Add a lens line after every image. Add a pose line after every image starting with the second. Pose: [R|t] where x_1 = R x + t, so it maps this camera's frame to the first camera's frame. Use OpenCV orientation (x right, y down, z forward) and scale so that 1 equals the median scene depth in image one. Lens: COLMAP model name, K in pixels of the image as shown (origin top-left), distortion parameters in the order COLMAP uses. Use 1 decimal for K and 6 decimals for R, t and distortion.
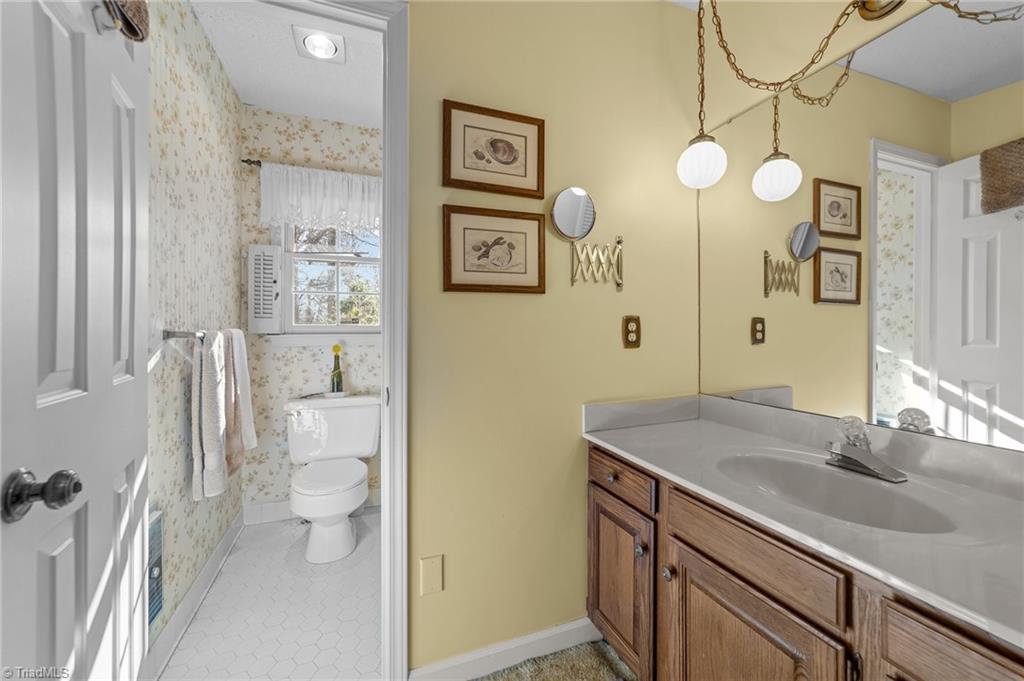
lens RADIAL K [[391.9, 0, 510.5], [0, 391.9, 334.0], [0, 0, 1]] dist [-0.011965, 0.006493]
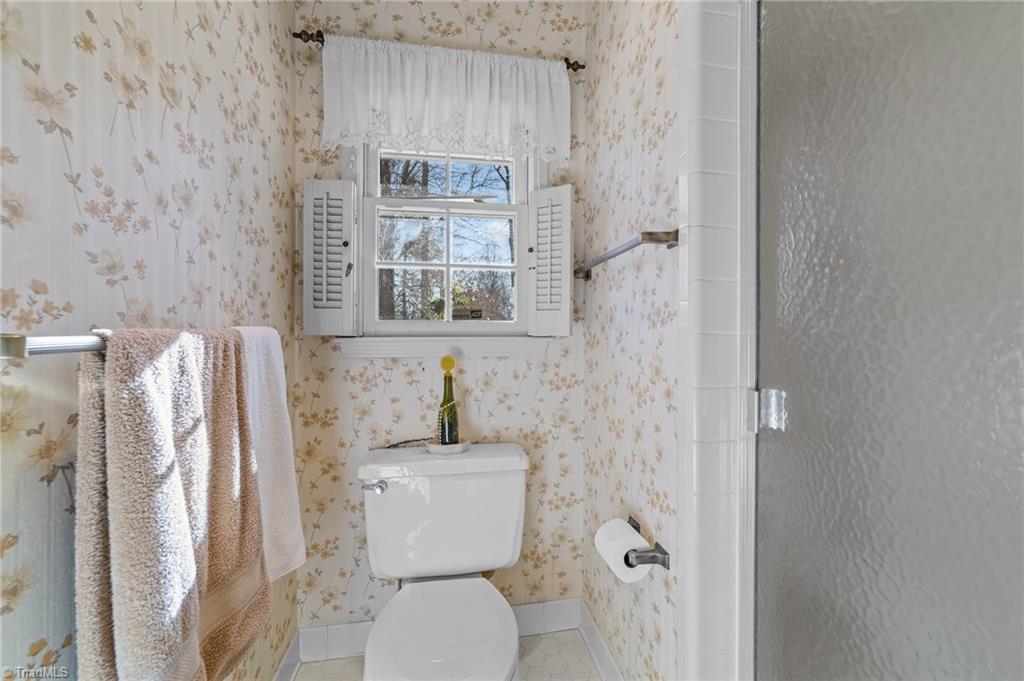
lens RADIAL K [[391.9, 0, 510.5], [0, 391.9, 334.0], [0, 0, 1]] dist [-0.011965, 0.006493]
pose [[0.977527, -0.001404, -0.210804, -0.245214], [0.000947, 0.999997, -0.002270, -0.002267], [0.210806, 0.002019, 0.977526, 0.485067]]
